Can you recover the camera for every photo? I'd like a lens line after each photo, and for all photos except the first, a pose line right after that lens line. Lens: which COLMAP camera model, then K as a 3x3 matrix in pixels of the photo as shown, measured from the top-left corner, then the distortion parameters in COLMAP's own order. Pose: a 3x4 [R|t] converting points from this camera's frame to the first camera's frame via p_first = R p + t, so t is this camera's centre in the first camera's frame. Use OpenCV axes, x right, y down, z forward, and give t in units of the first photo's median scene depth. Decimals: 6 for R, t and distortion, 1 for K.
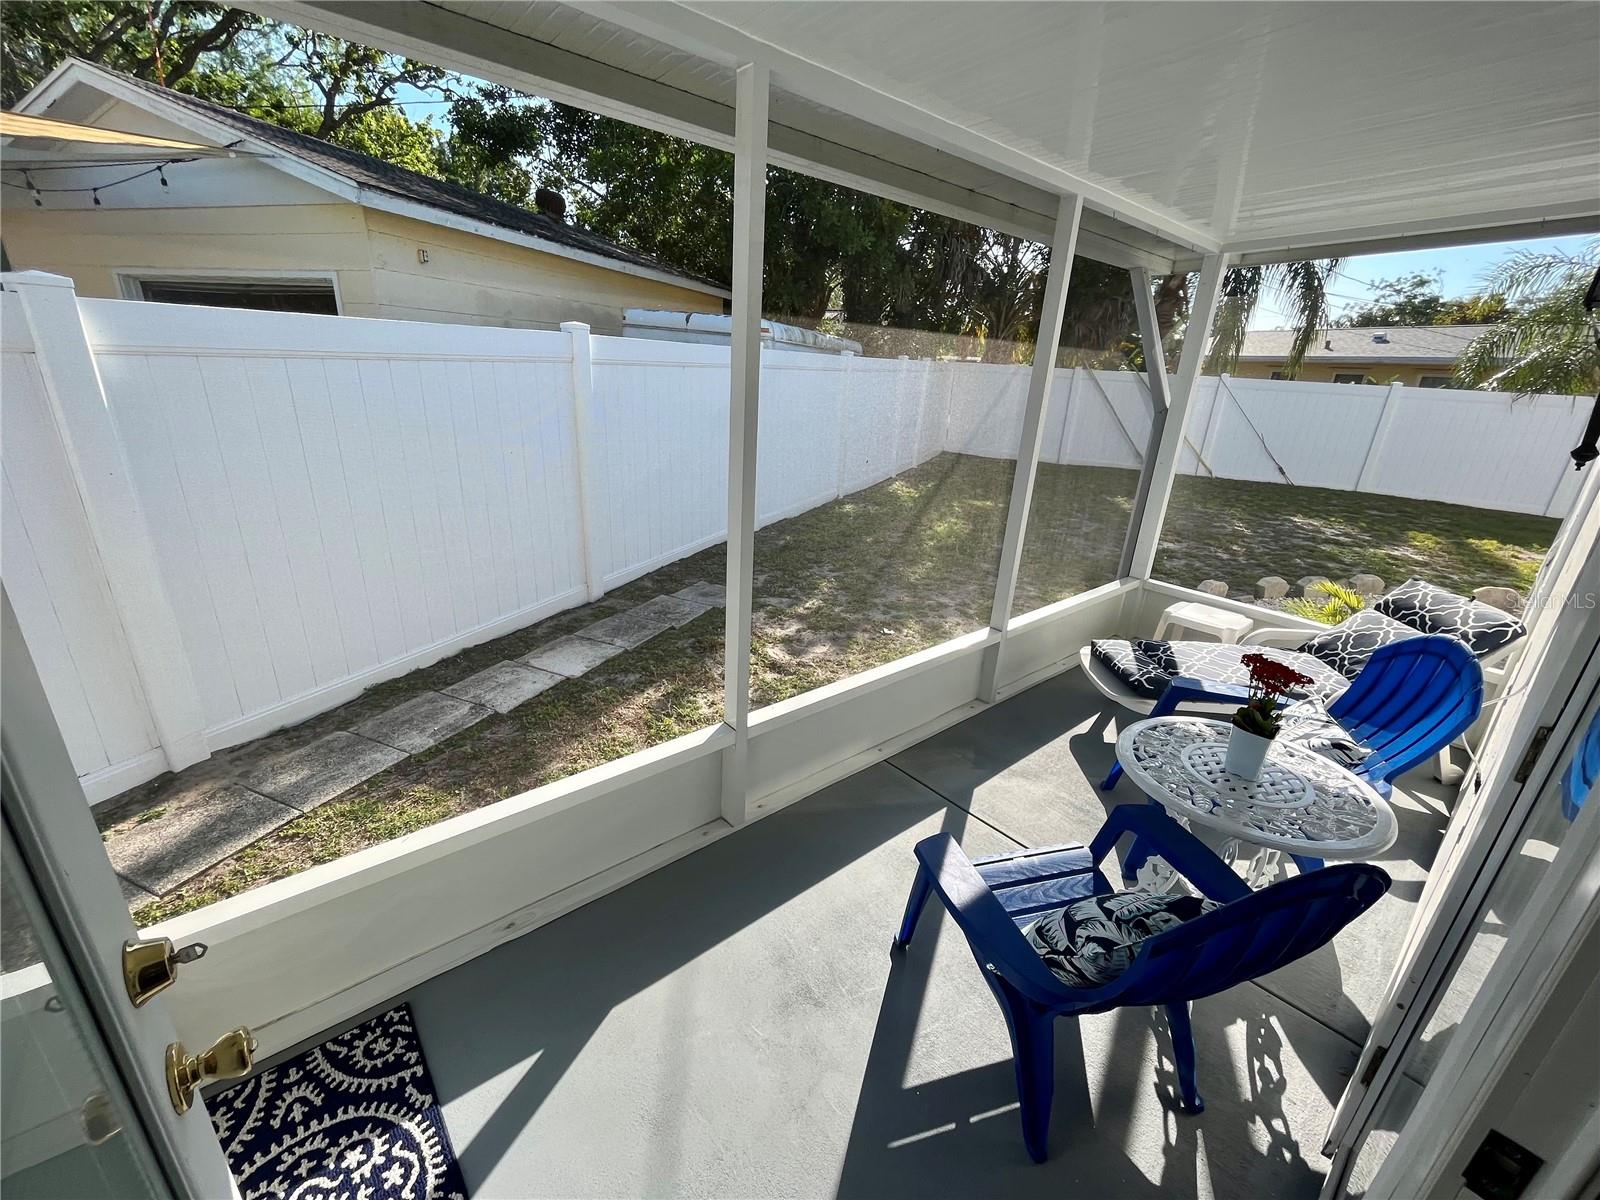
lens RADIAL K [[656.6, 0, 794.6], [0, 656.6, 602.6], [0, 0, 1]] dist [-0.003235, 0.000225]
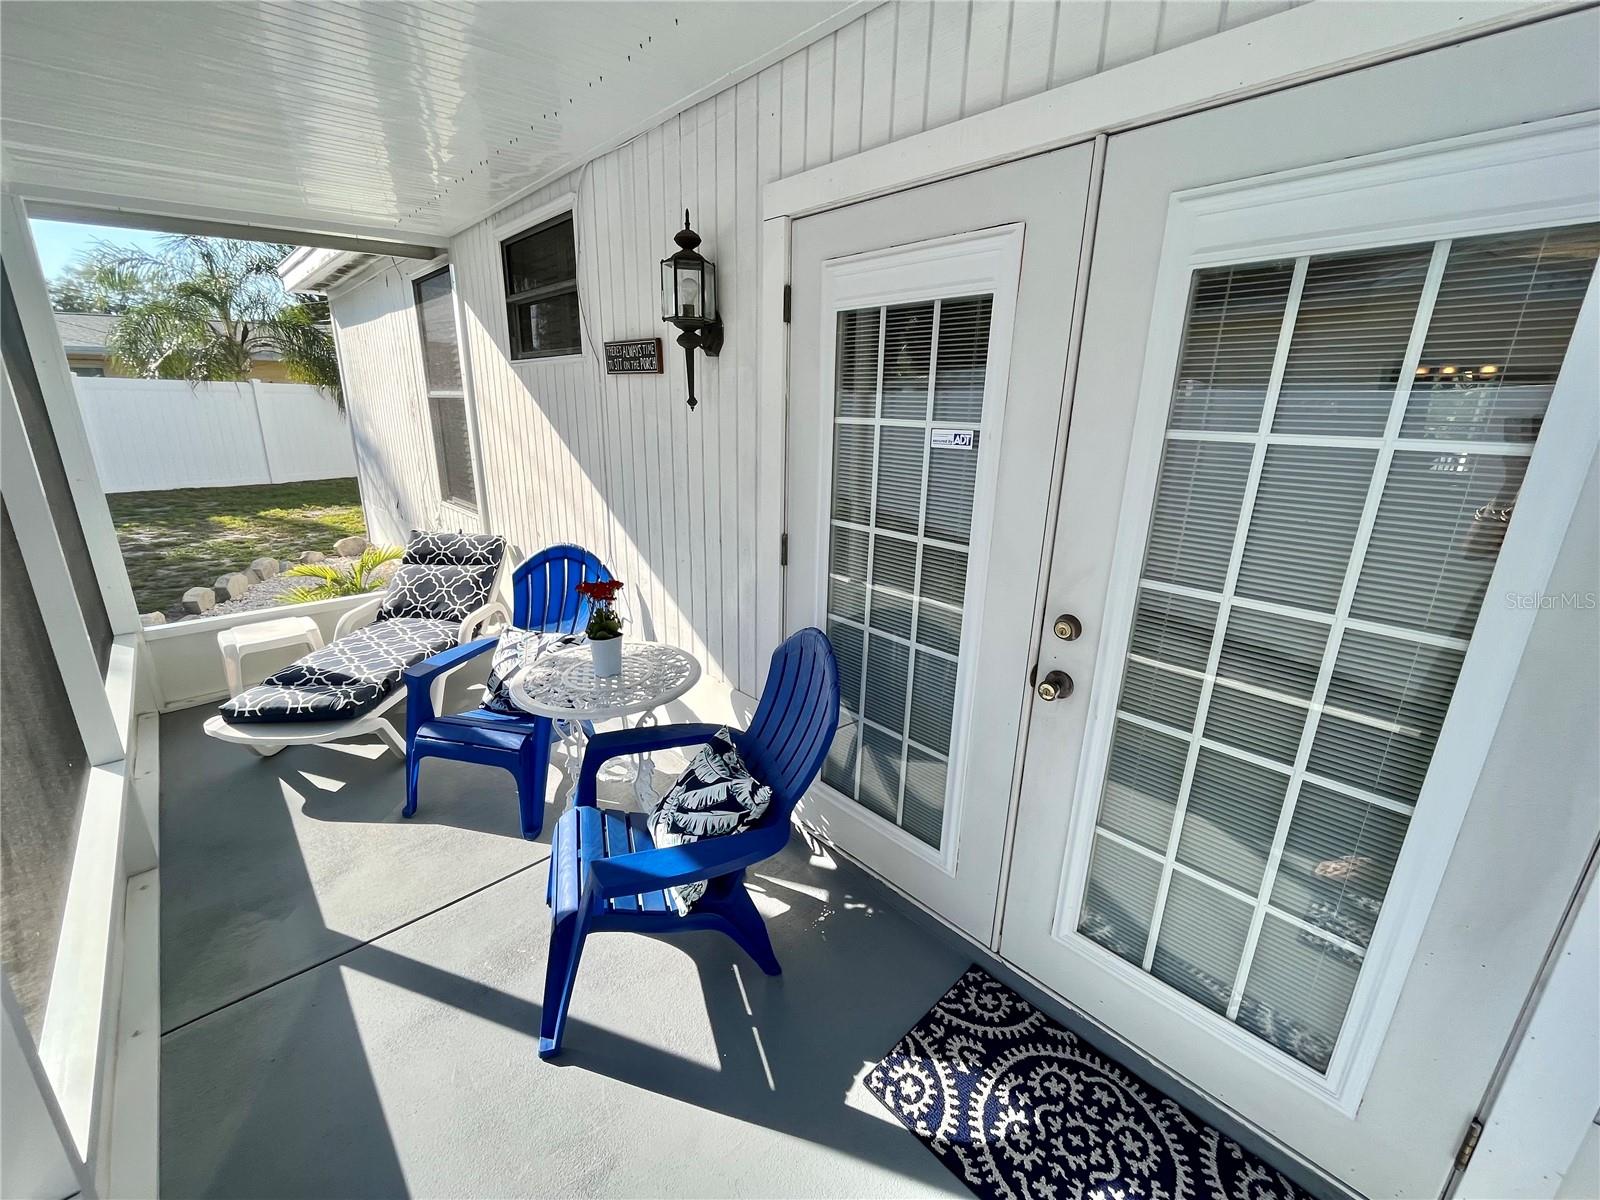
lens RADIAL K [[656.6, 0, 794.6], [0, 656.6, 602.6], [0, 0, 1]] dist [-0.003235, 0.000225]
pose [[-0.056295, -0.334586, 0.940682, -0.270795], [0.321784, 0.885821, 0.334330, -0.095036], [-0.945138, 0.321517, 0.057797, 0.305025]]
